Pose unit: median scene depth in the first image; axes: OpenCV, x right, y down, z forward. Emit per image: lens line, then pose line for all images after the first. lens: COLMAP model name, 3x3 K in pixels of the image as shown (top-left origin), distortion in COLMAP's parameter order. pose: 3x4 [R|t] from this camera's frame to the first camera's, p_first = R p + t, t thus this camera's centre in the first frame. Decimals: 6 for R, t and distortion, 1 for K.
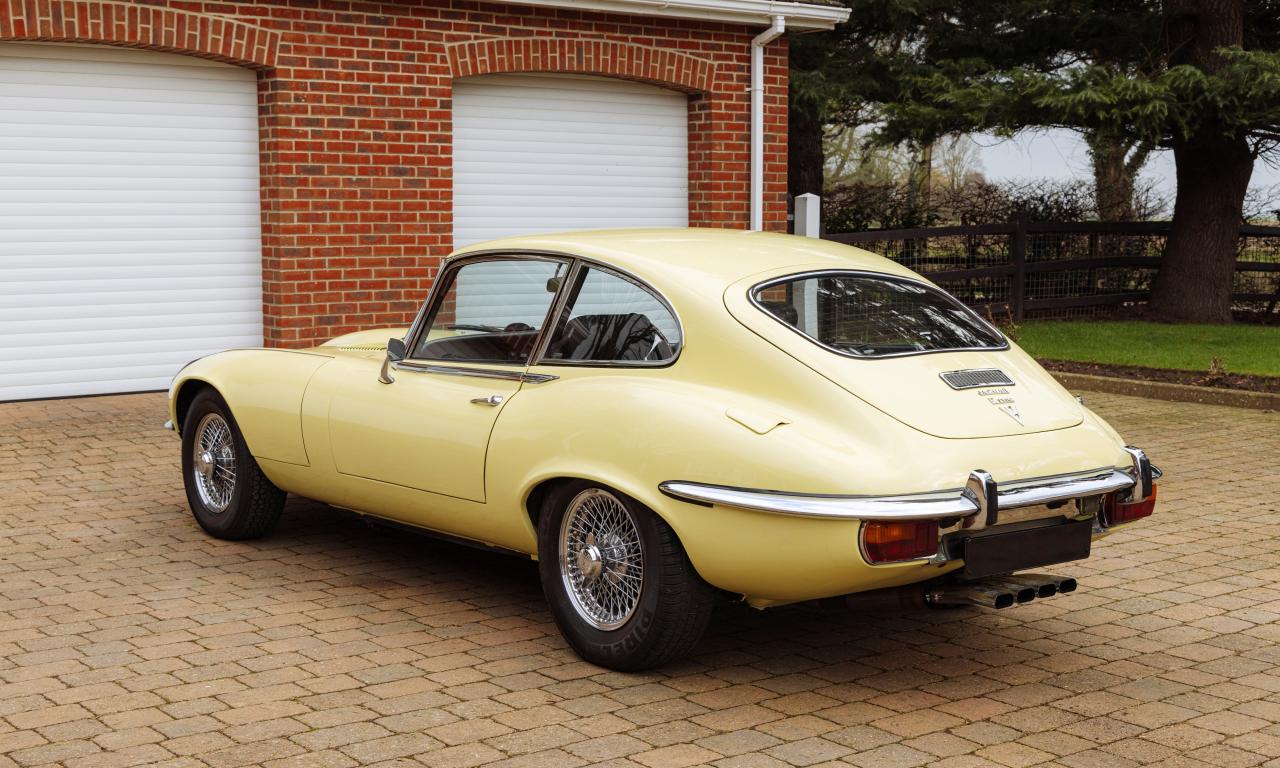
lens RADIAL K [[1670.2, 0, 634.0], [0, 1670.2, 347.2], [0, 0, 1]] dist [0.021584, -0.049266]
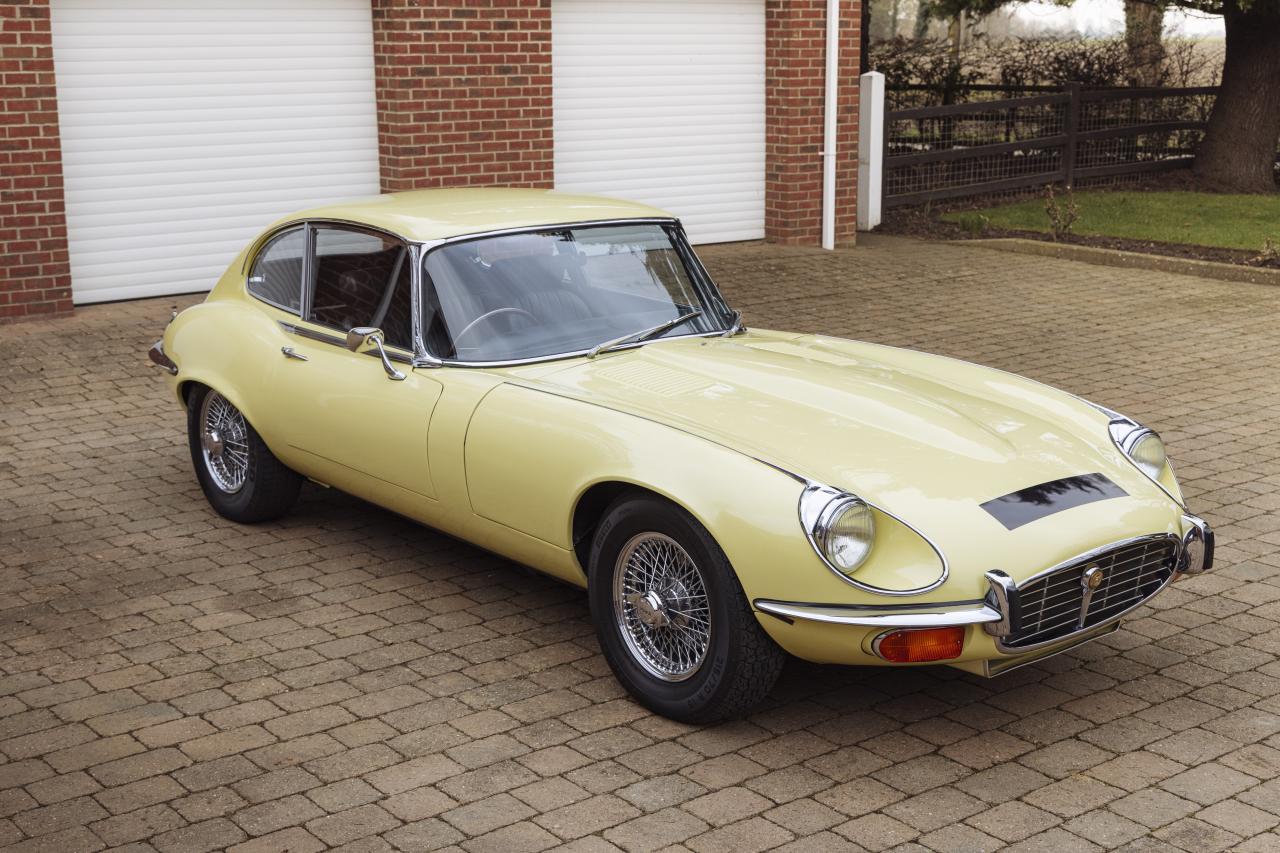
lens RADIAL K [[1697.9, 0, 640.0], [0, 1697.9, 426.5], [0, 0, 1]] dist [0.002780, 0.036103]
pose [[0.999969, -0.007858, 0.000612, -0.058317], [0.007692, 0.989882, 0.141681, -0.034356], [-0.001719, -0.141672, 0.989912, -0.094797]]
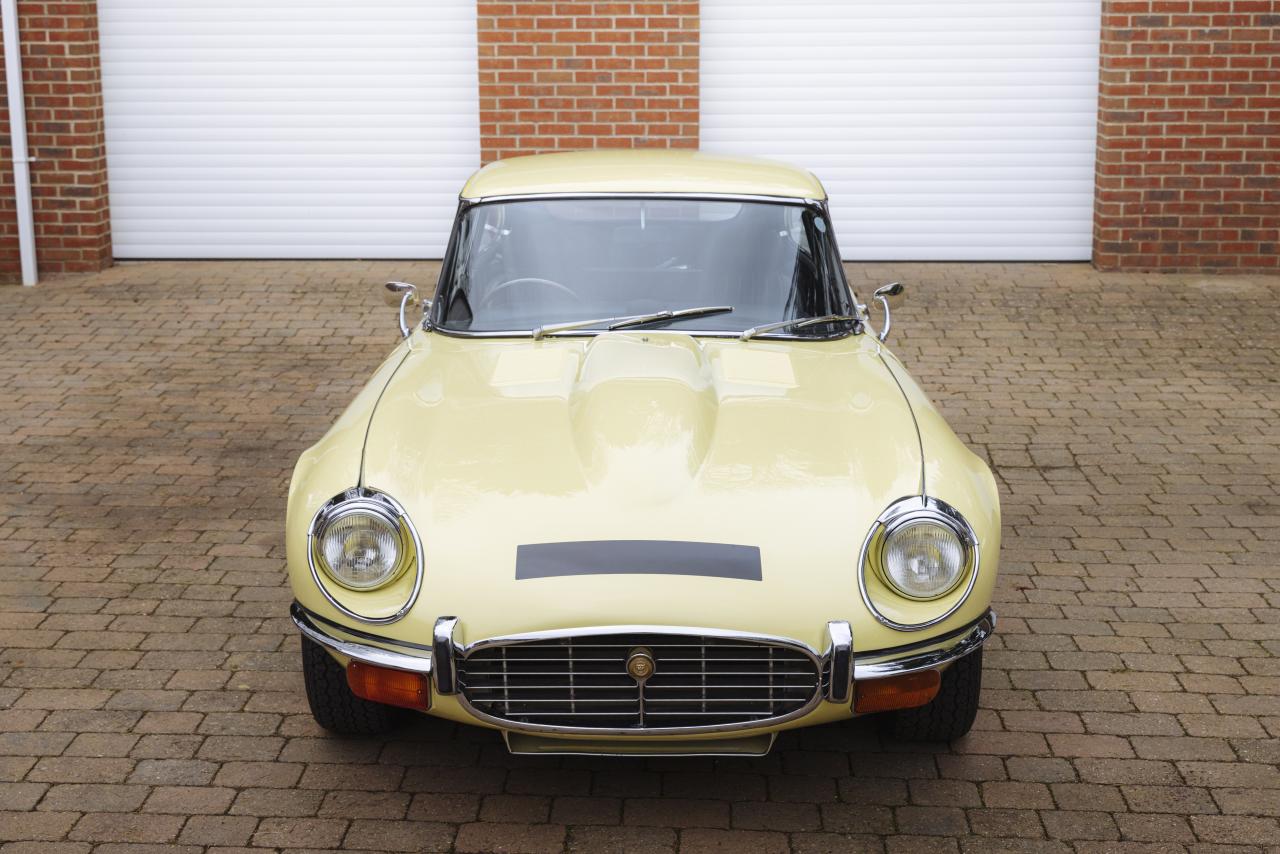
lens RADIAL K [[2045.3, 0, 711.4], [0, 2045.3, 431.6], [0, 0, 1]] dist [0.045865, 0.018645]
pose [[0.754701, 0.138336, -0.641318, 0.344136], [-0.049694, 0.986762, 0.154372, -0.048002], [0.654184, -0.084635, 0.751585, 0.027495]]
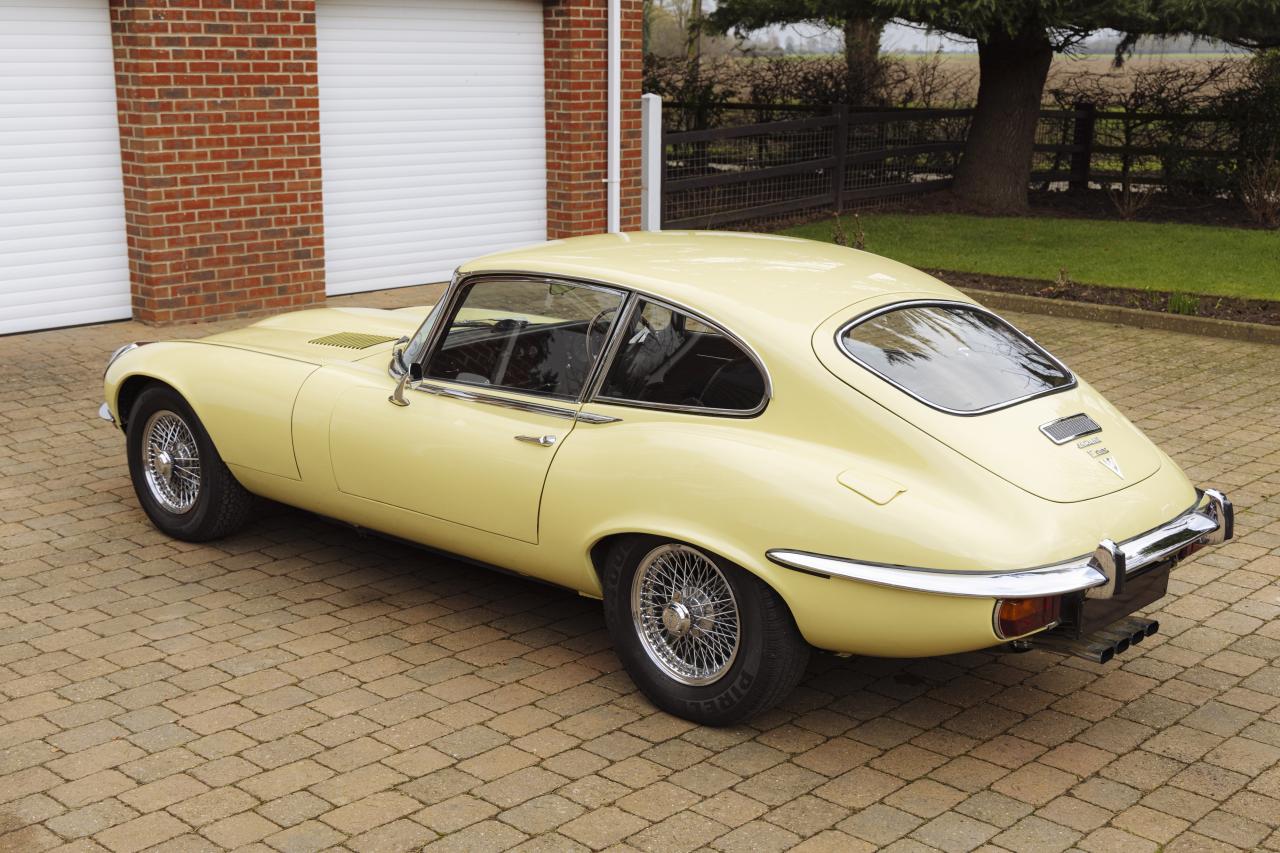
lens RADIAL K [[1608.8, 0, 640.0], [0, 1608.8, 426.5], [0, 0, 1]] dist [0.015027, -0.018342]
pose [[0.987369, -0.031410, 0.155294, -0.079550], [0.008327, 0.989085, 0.147109, -0.050789], [-0.158220, -0.143958, 0.976853, 0.042917]]
